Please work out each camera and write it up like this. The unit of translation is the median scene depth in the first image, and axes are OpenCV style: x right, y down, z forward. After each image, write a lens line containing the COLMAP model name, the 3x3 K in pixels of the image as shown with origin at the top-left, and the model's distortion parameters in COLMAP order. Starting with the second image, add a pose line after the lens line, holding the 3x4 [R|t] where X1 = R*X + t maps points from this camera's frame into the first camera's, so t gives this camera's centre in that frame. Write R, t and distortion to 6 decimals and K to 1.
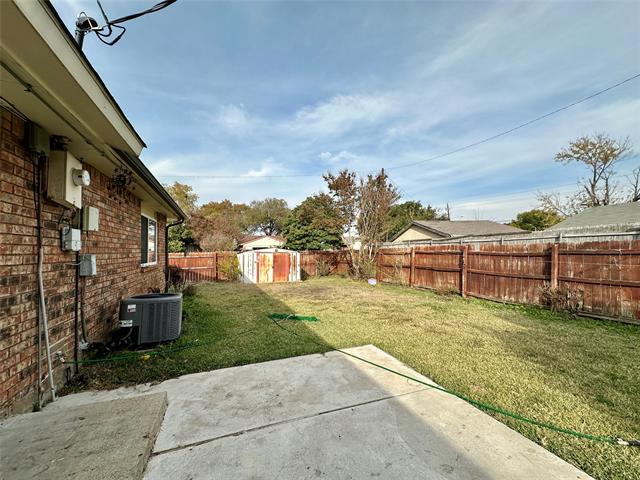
lens RADIAL K [[254.3, 0, 320.0], [0, 254.3, 240.0], [0, 0, 1]] dist [-0.000996, 0.000476]
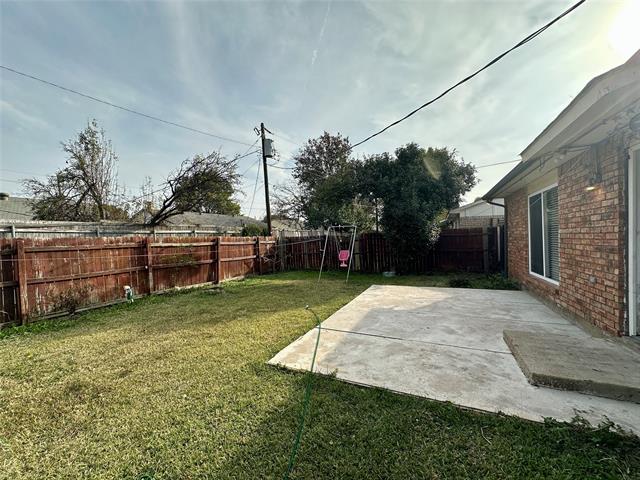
lens RADIAL K [[254.3, 0, 320.0], [0, 254.3, 240.0], [0, 0, 1]] dist [-0.000996, 0.000476]
pose [[-0.676128, 0.019817, 0.736517, -0.594167], [-0.000892, 0.999615, -0.027715, 0.075913], [-0.736783, -0.019396, -0.675851, 1.740341]]
